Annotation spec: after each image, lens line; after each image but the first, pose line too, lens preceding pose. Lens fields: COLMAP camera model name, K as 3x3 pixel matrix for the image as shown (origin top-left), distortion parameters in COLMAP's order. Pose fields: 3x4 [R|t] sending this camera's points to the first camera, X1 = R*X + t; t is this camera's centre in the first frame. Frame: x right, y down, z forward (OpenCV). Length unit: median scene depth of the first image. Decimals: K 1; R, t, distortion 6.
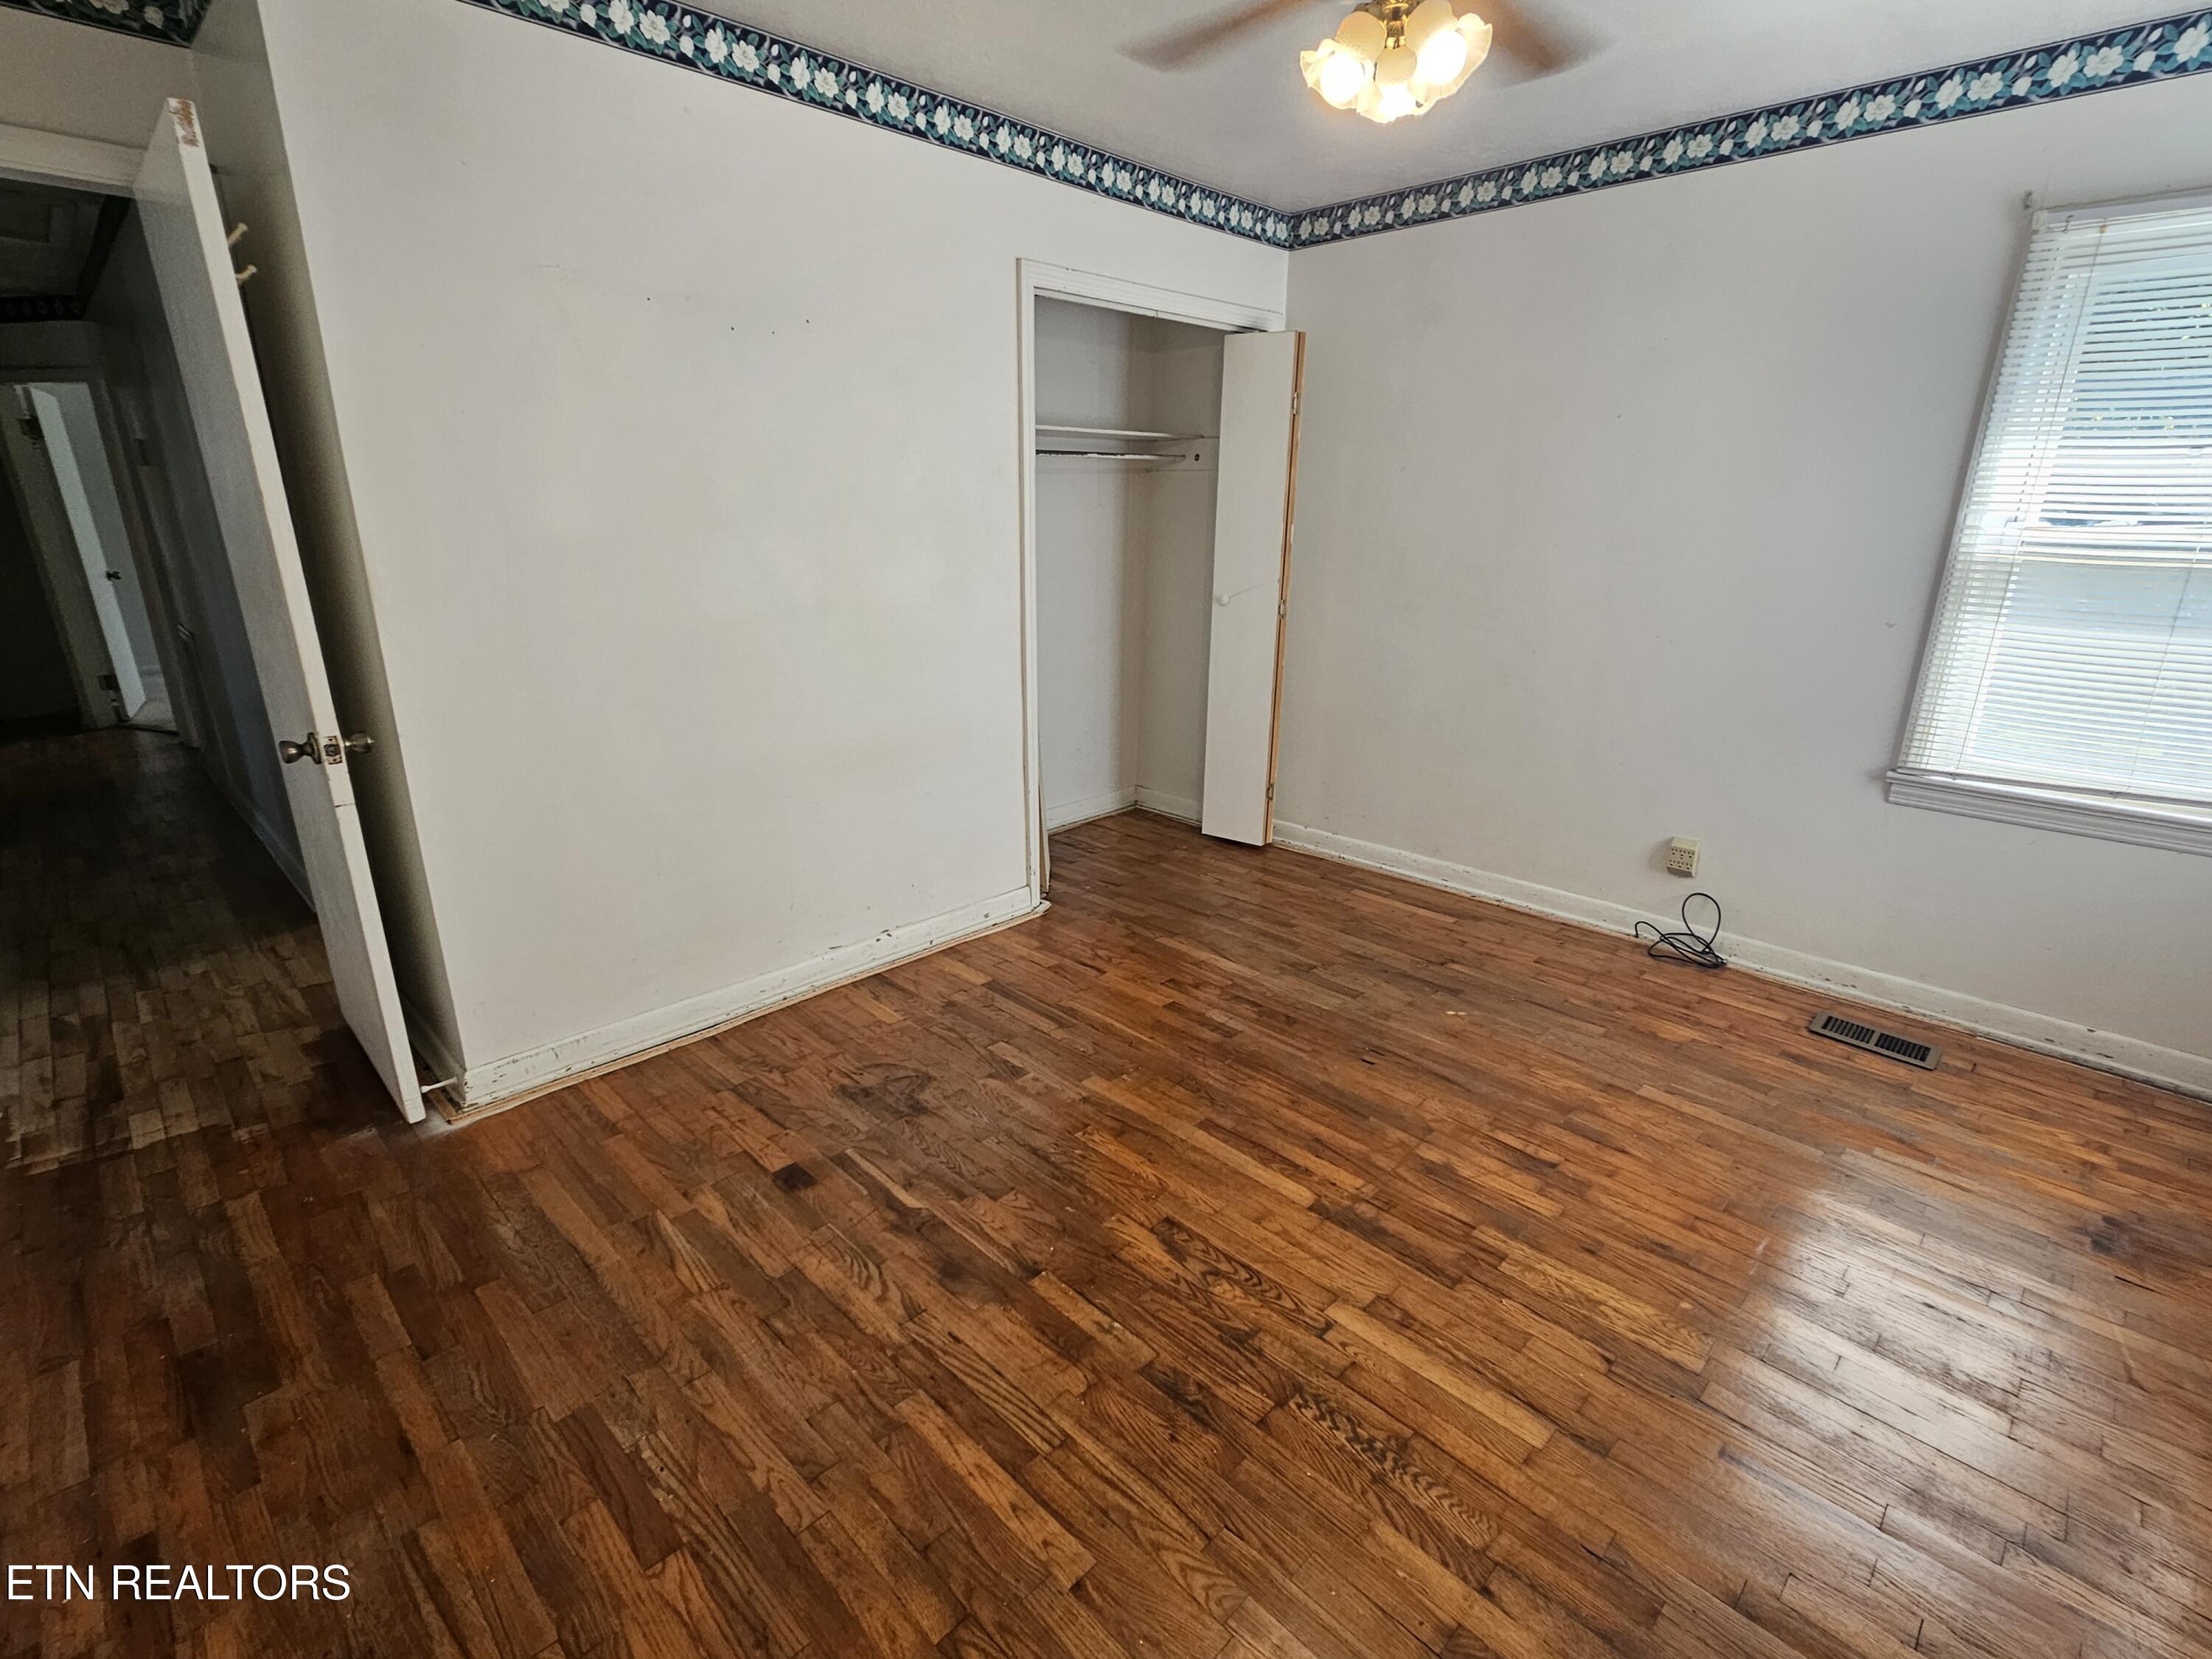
lens RADIAL K [[1047.8, 0, 1118.0], [0, 1047.8, 834.8], [0, 0, 1]] dist [0.023274, -0.007833]
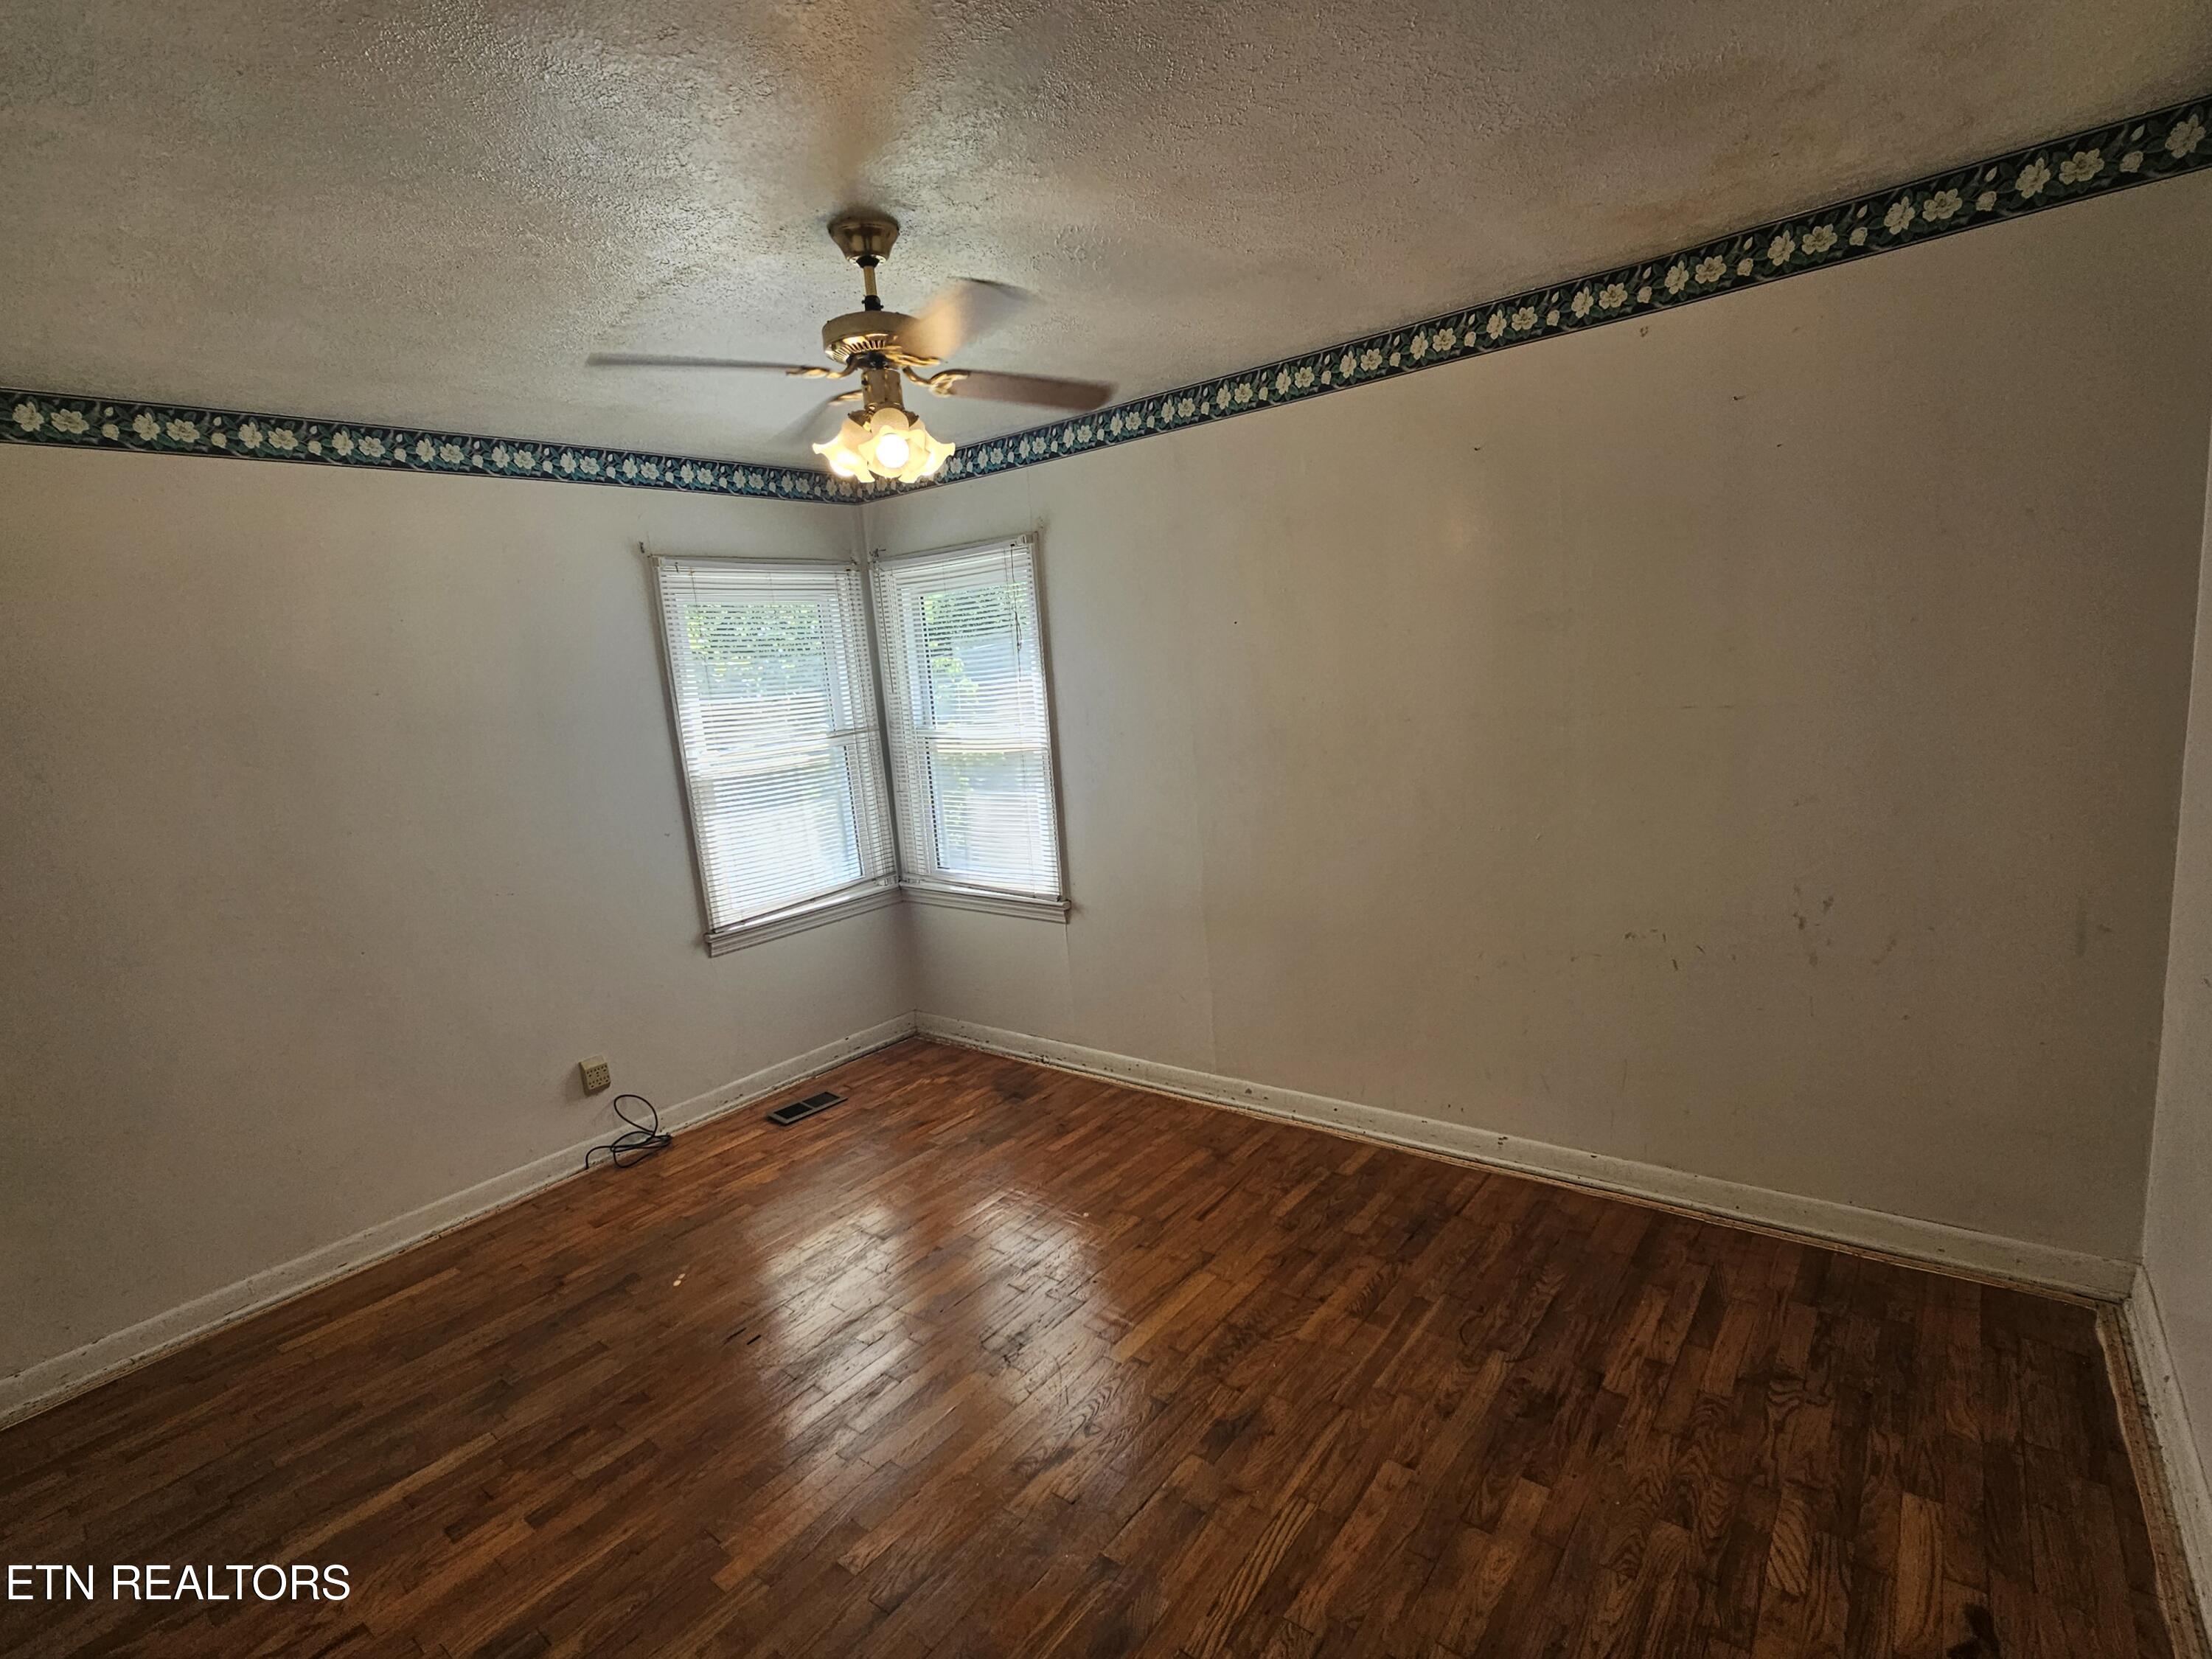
lens RADIAL K [[1047.8, 0, 1118.0], [0, 1047.8, 834.8], [0, 0, 1]] dist [0.023274, -0.007833]
pose [[-0.104659, -0.165529, 0.980636, -0.608010], [0.379361, 0.904848, 0.193224, -0.235574], [-0.919311, 0.392237, -0.031906, 0.520328]]
